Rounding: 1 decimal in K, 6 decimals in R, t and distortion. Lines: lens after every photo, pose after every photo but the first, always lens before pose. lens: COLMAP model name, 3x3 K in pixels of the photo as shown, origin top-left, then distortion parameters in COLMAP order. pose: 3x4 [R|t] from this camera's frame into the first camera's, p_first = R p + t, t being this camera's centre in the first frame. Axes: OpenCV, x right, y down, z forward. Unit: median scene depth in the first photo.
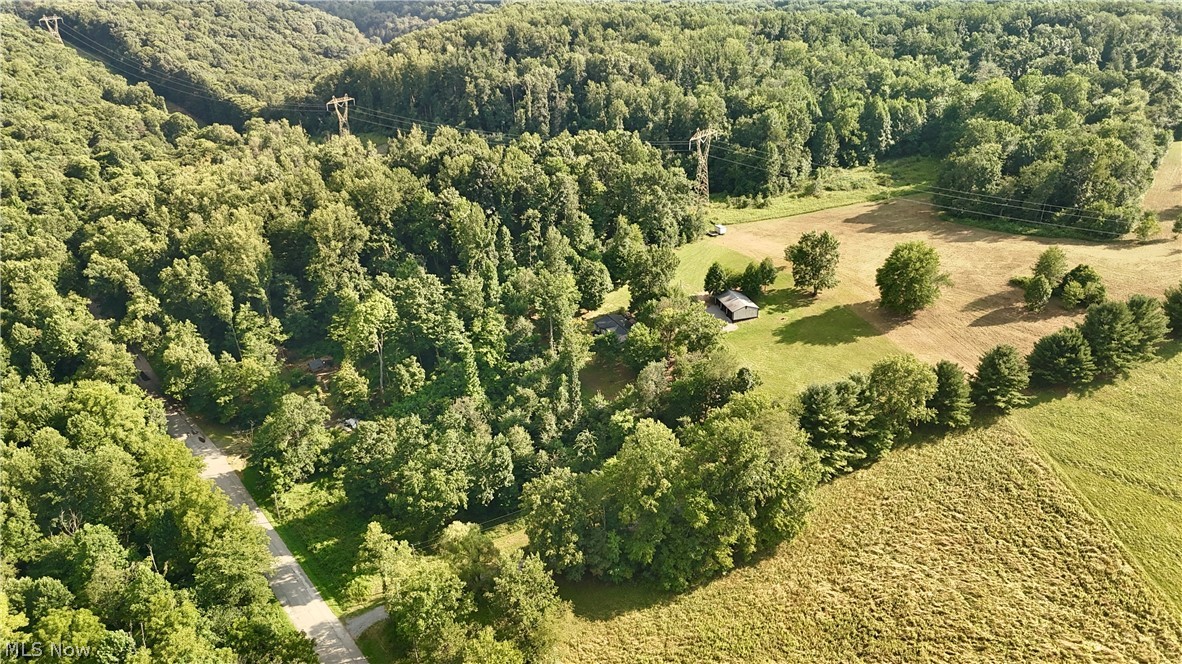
lens RADIAL K [[880.3, 0, 594.2], [0, 880.3, 328.7], [0, 0, 1]] dist [0.059211, -0.056291]
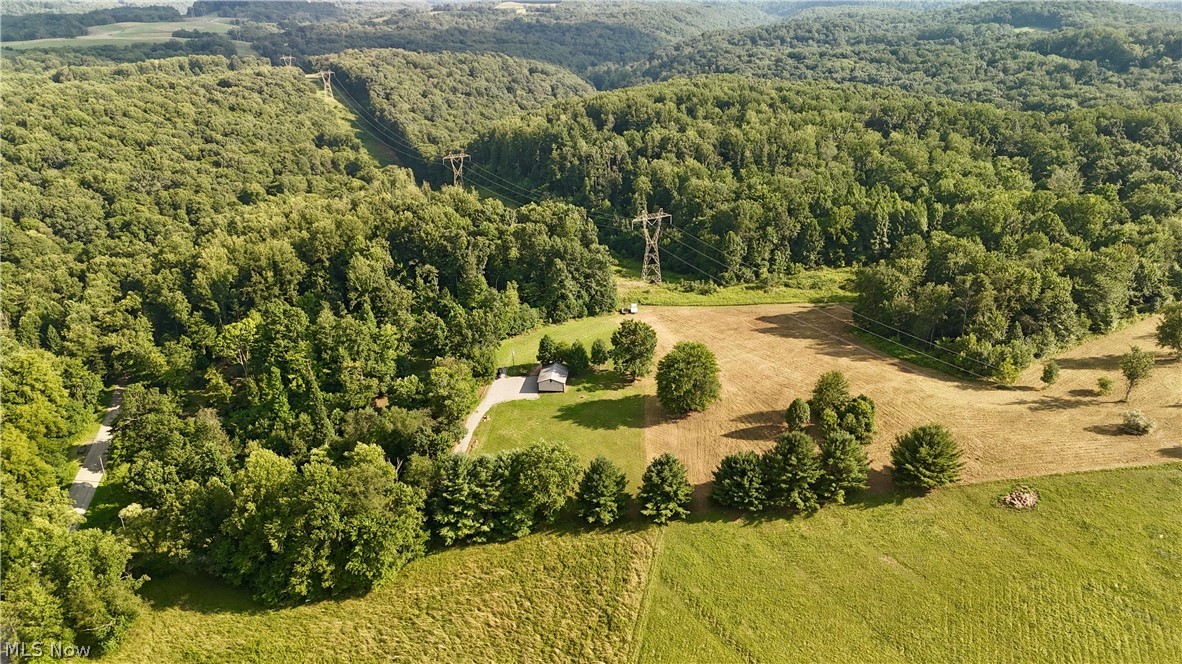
lens RADIAL K [[880.3, 0, 596.2], [0, 880.3, 338.7], [0, 0, 1]] dist [0.059211, -0.056291]
pose [[0.924855, 0.150514, -0.349269, 0.507323], [-0.169128, 0.985320, -0.023233, -0.051266], [0.340645, 0.080559, 0.936734, 0.033077]]
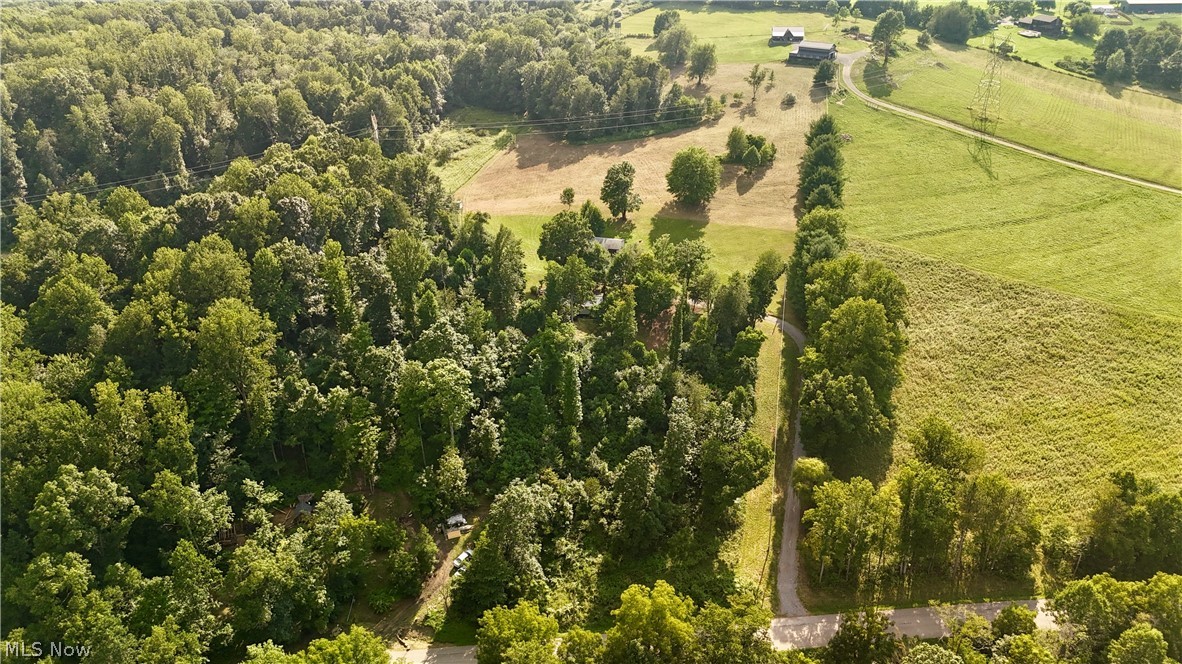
lens RADIAL K [[880.3, 0, 595.6], [0, 880.3, 330.8], [0, 0, 1]] dist [0.059211, -0.056291]
pose [[0.520118, -0.388009, 0.760872, -0.635393], [0.374430, 0.904269, 0.205182, -0.141598], [-0.767646, 0.178175, 0.615609, 0.322398]]
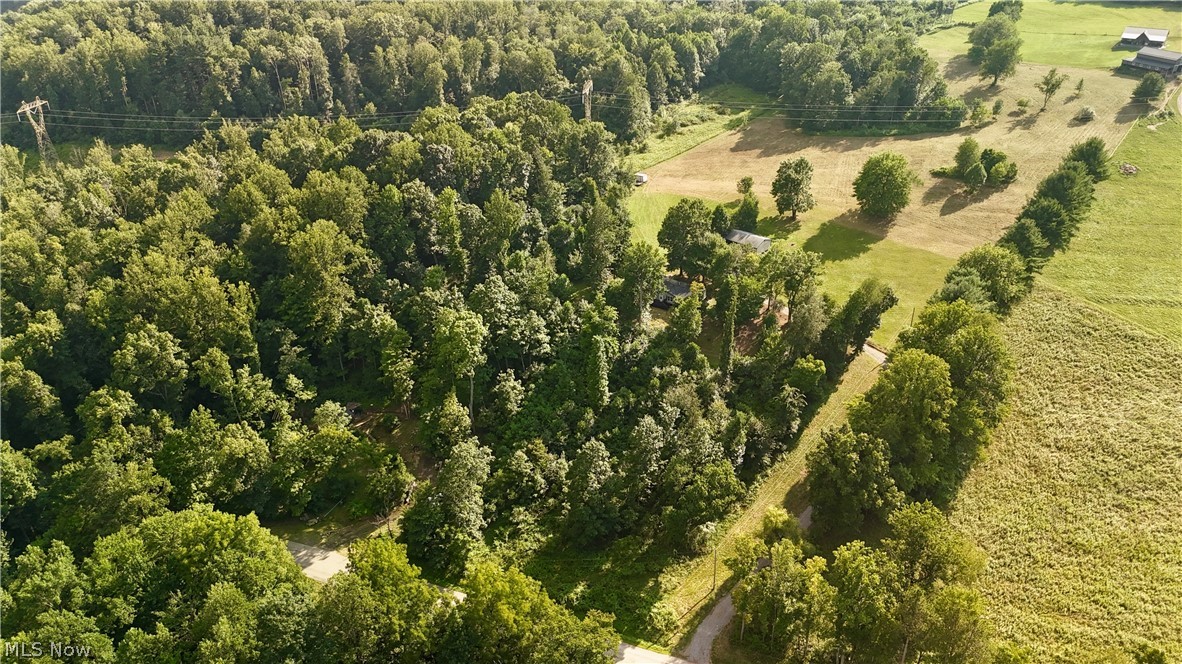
lens RADIAL K [[880.3, 0, 590.2], [0, 880.3, 332.2], [0, 0, 1]] dist [0.059211, -0.056291]
pose [[0.859284, -0.246293, 0.448298, -0.433534], [0.223728, 0.969130, 0.103601, -0.064597], [-0.459975, 0.011274, 0.887860, 0.153012]]
